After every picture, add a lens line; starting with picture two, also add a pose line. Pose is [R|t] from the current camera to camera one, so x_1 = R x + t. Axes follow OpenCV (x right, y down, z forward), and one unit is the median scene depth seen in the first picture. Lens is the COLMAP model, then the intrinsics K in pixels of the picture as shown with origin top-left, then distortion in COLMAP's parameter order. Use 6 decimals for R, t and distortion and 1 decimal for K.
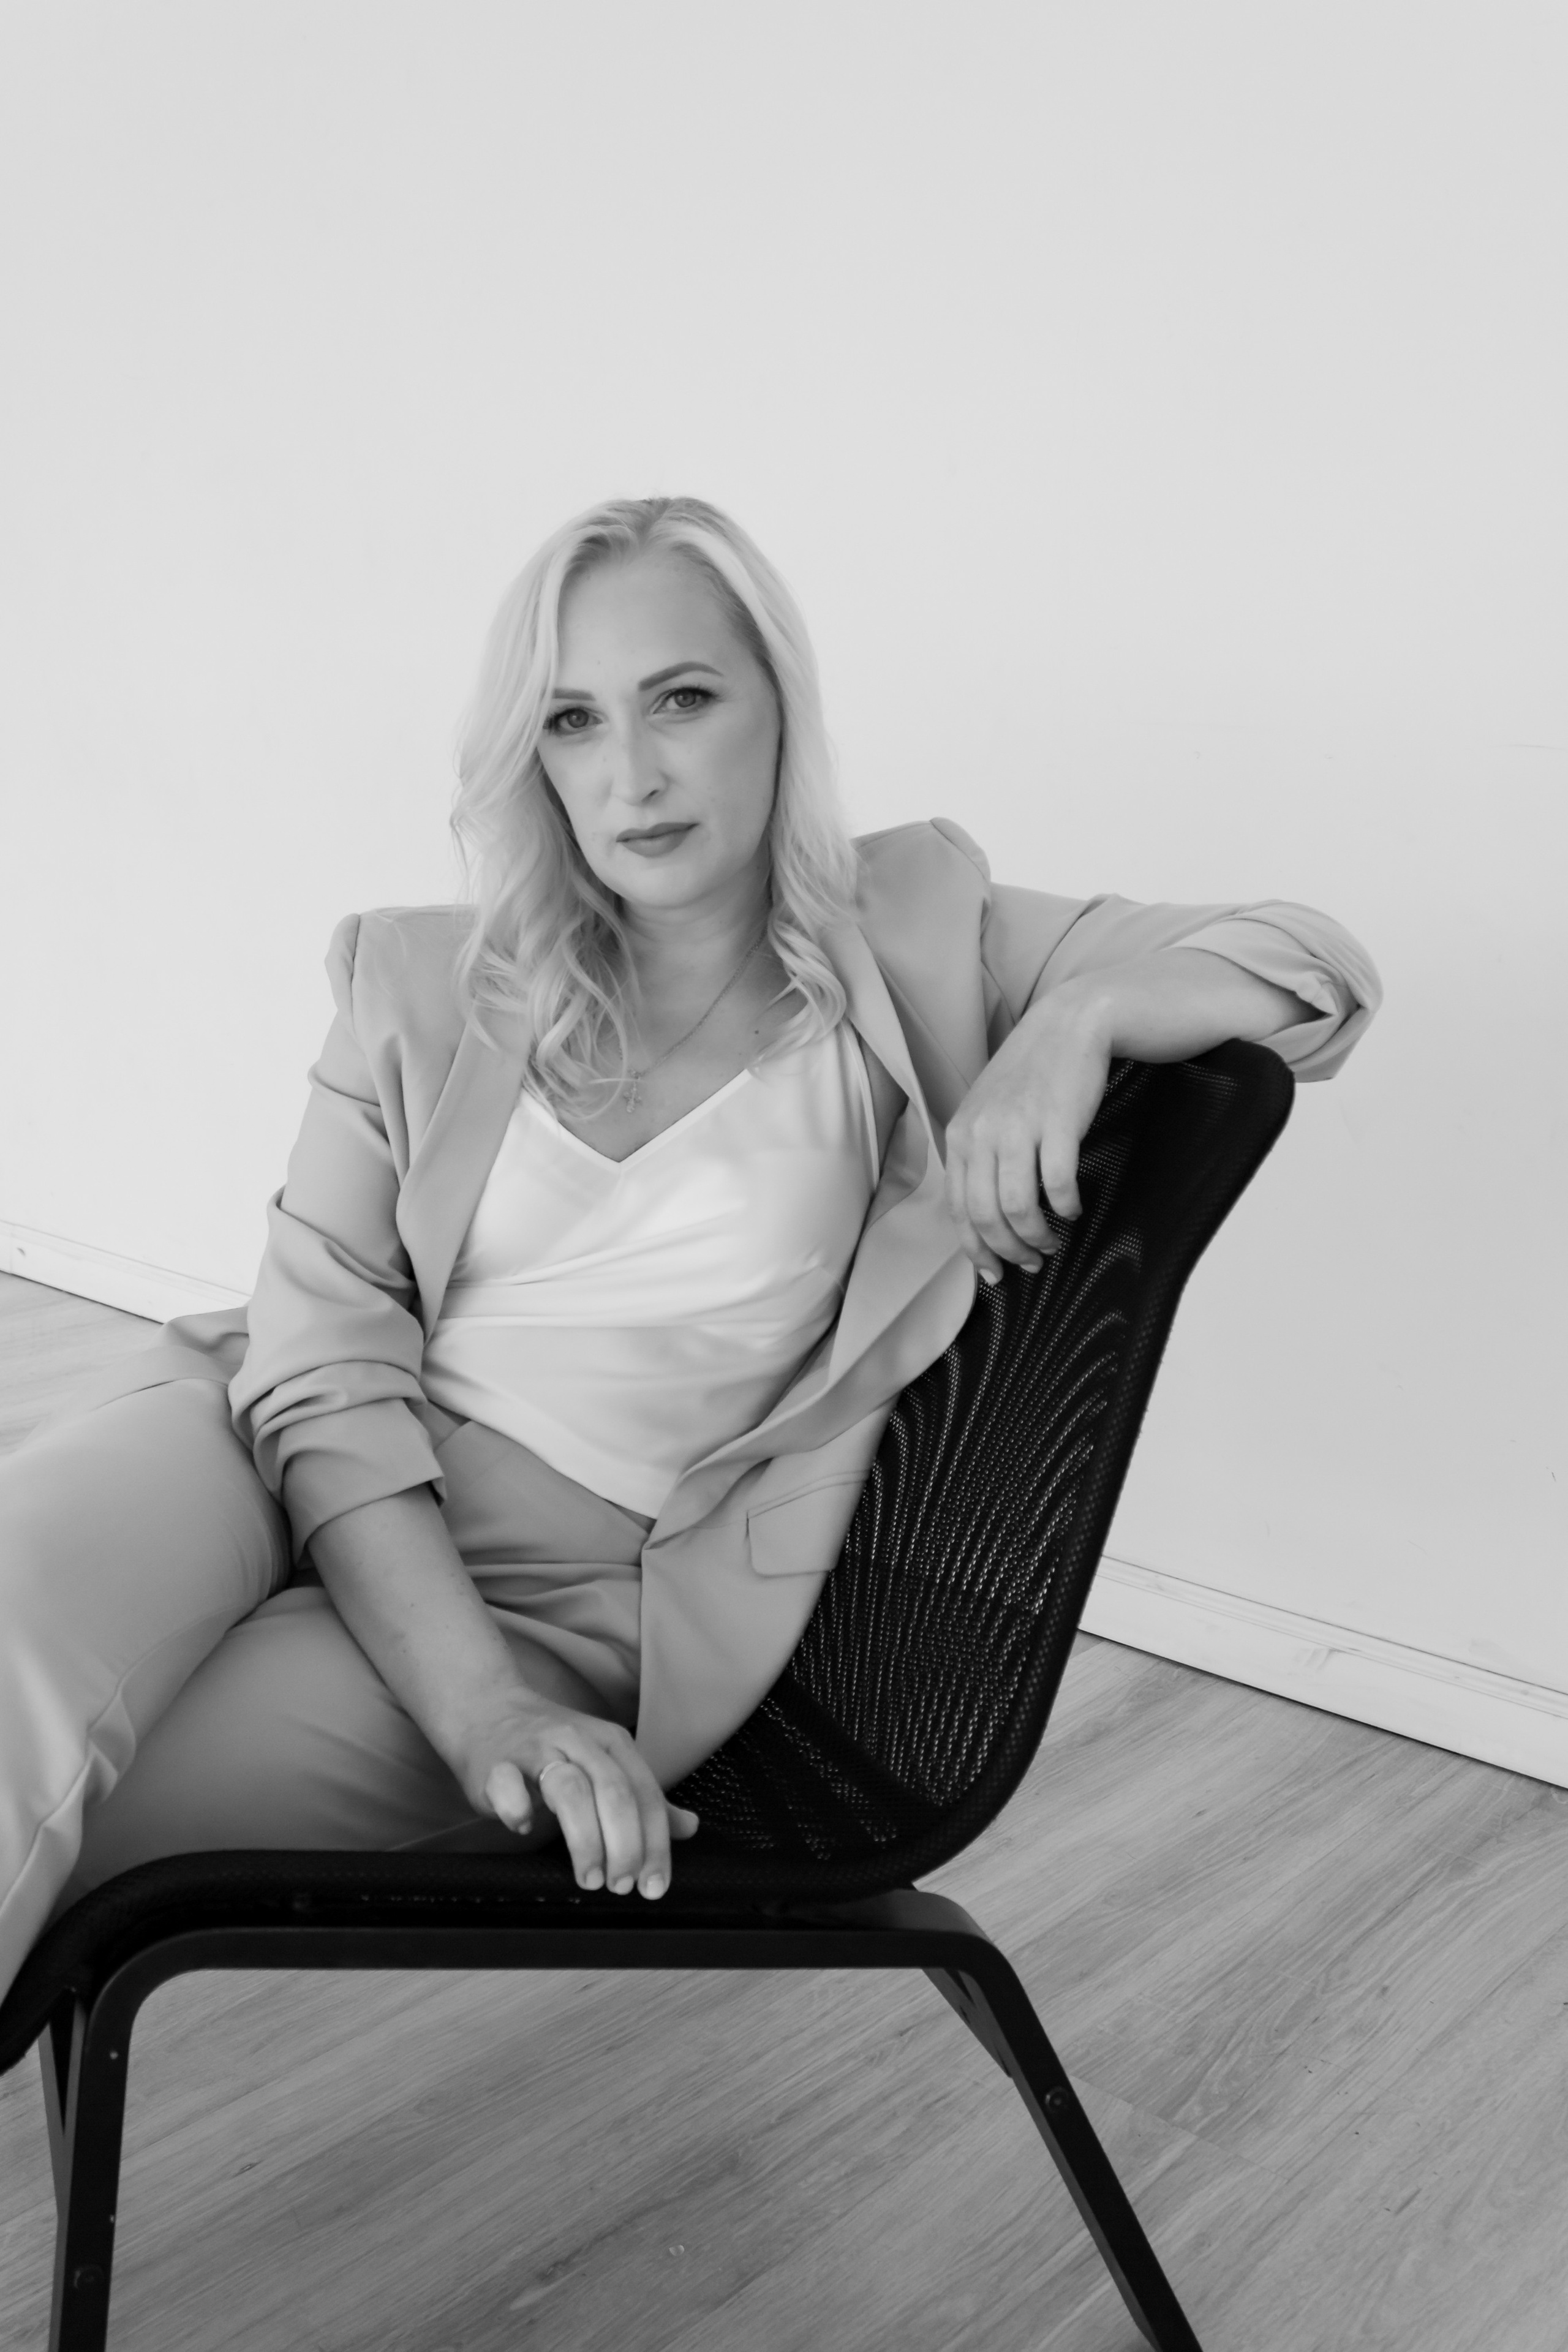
lens RADIAL K [[1399.9, 0, 784.0], [0, 1399.9, 1176.0], [0, 0, 1]] dist [-0.001906, 0.000918]
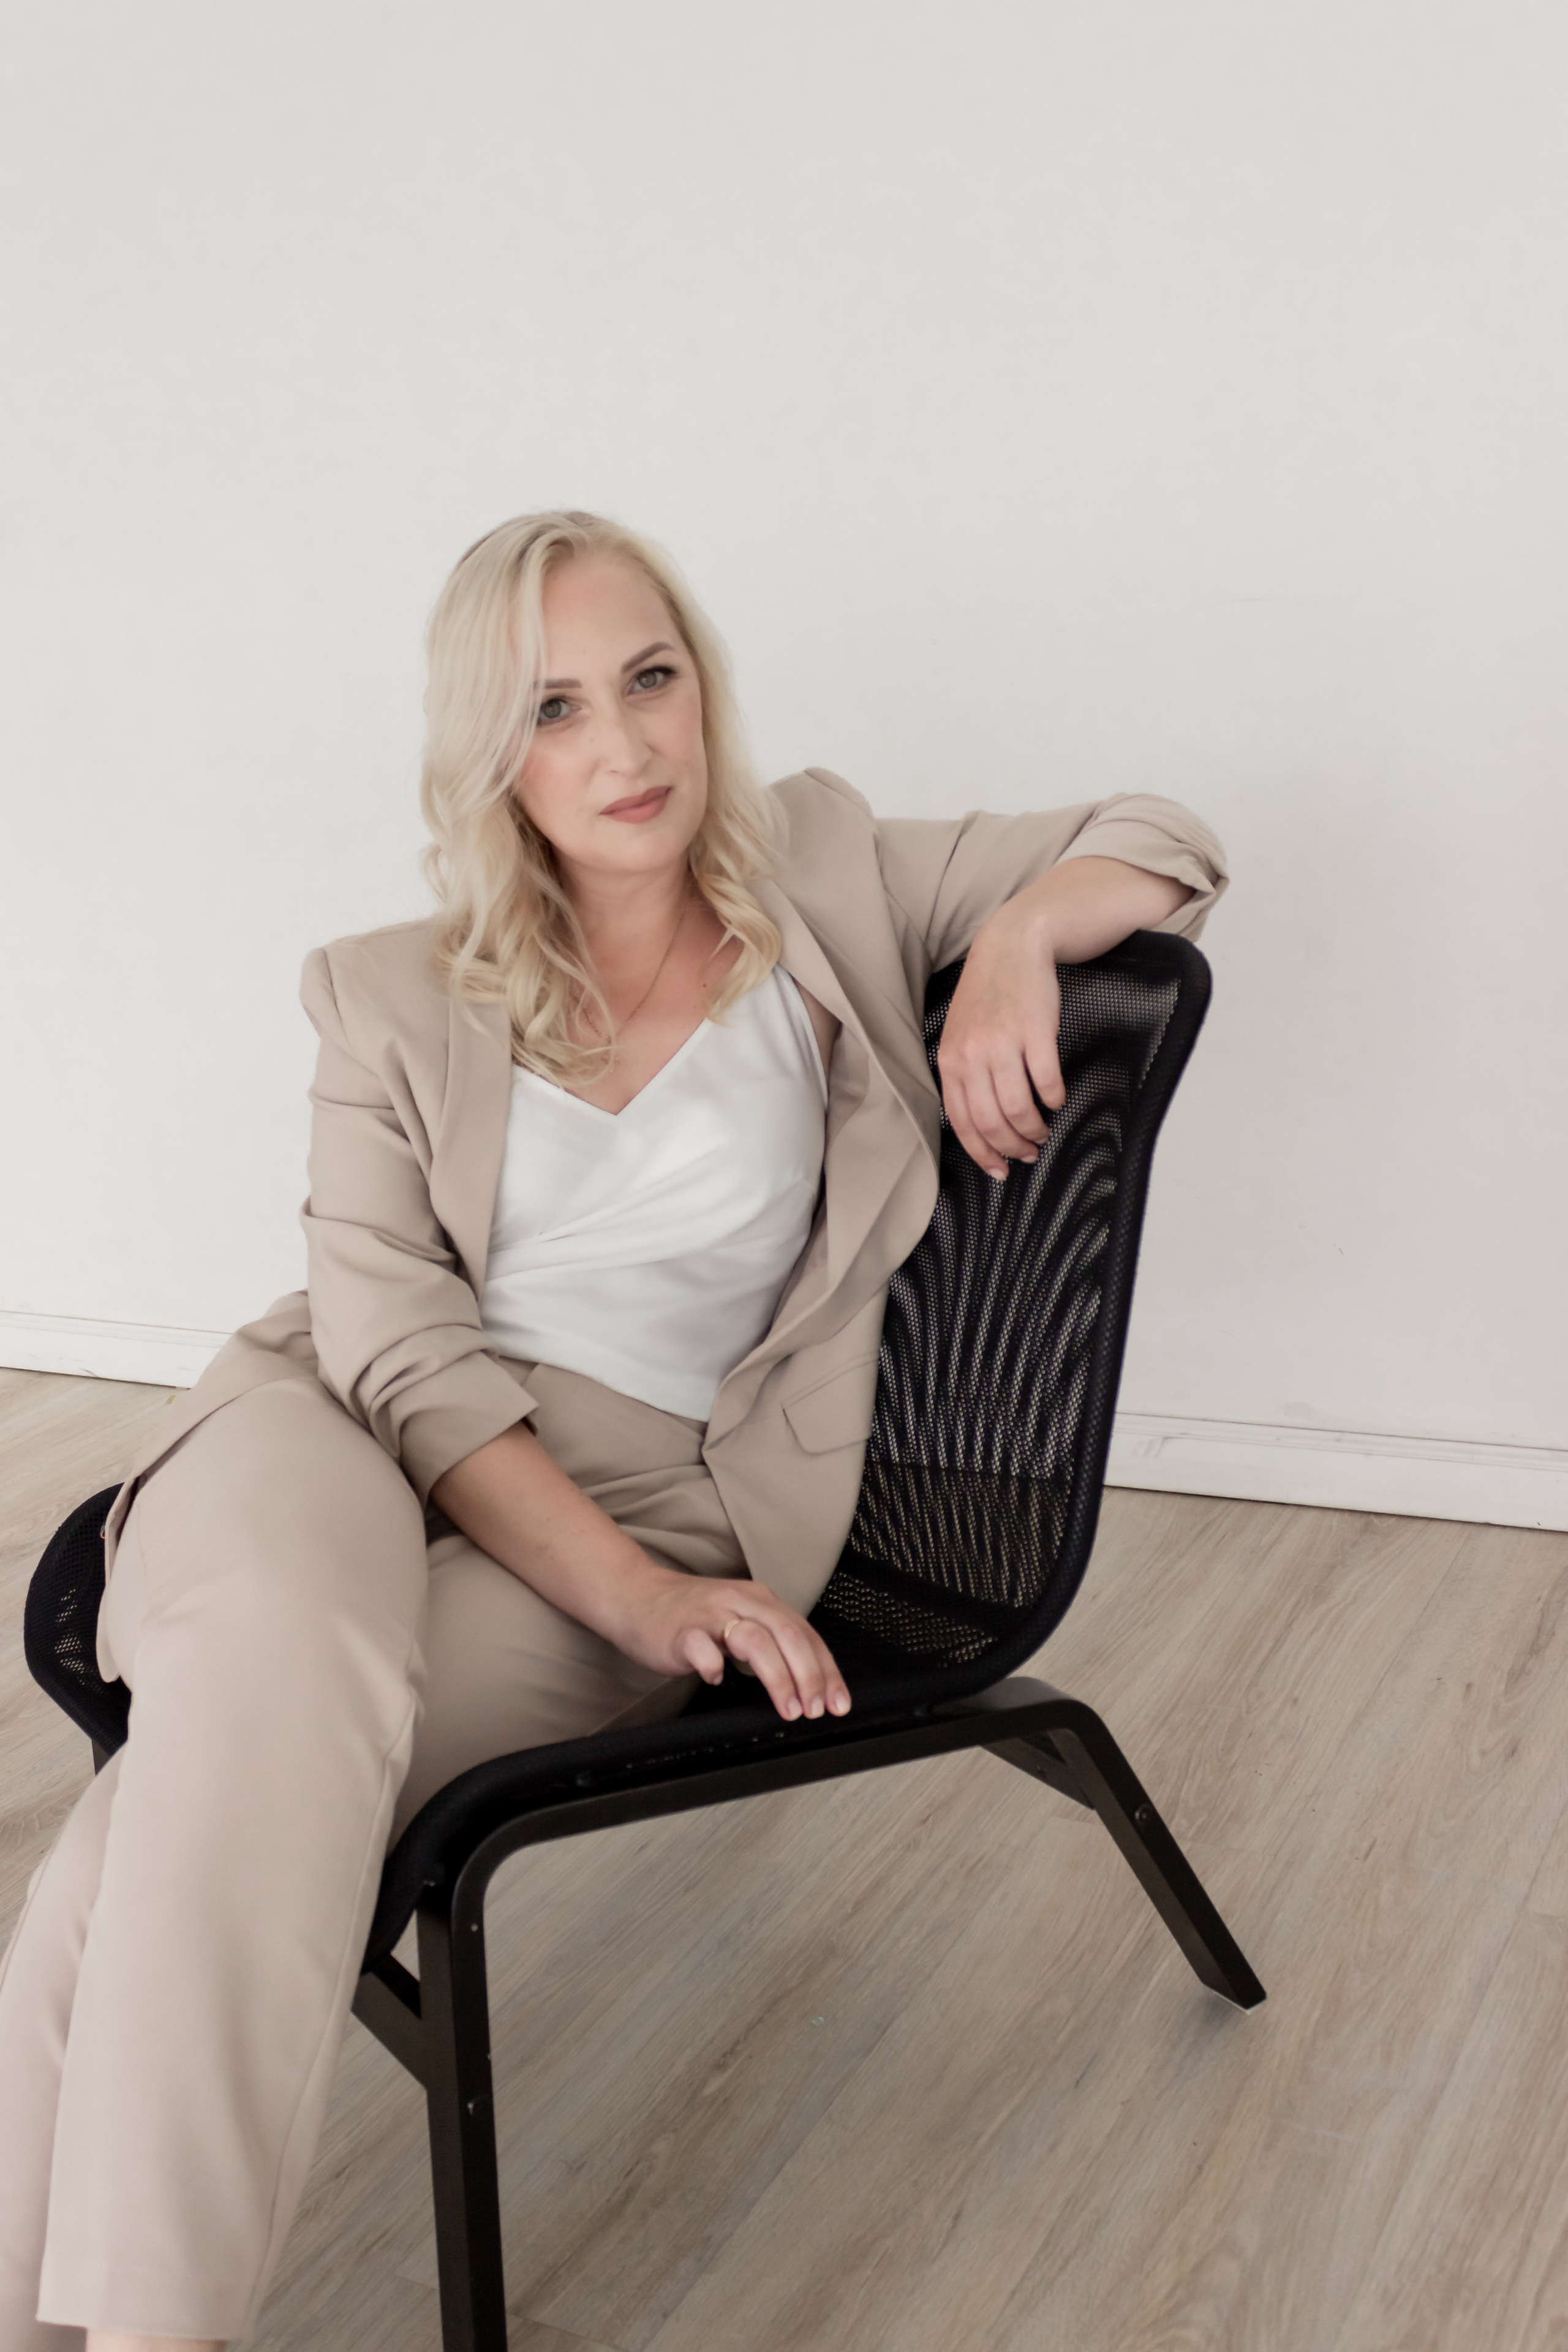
lens RADIAL K [[1318.2, 0, 784.0], [0, 1318.2, 1176.0], [0, 0, 1]] dist [-0.000740, -0.000901]
pose [[0.978931, -0.168022, 0.116027, -0.108257], [0.159758, 0.984129, 0.077251, -0.024622], [-0.127165, -0.057087, 0.990237, -0.055699]]
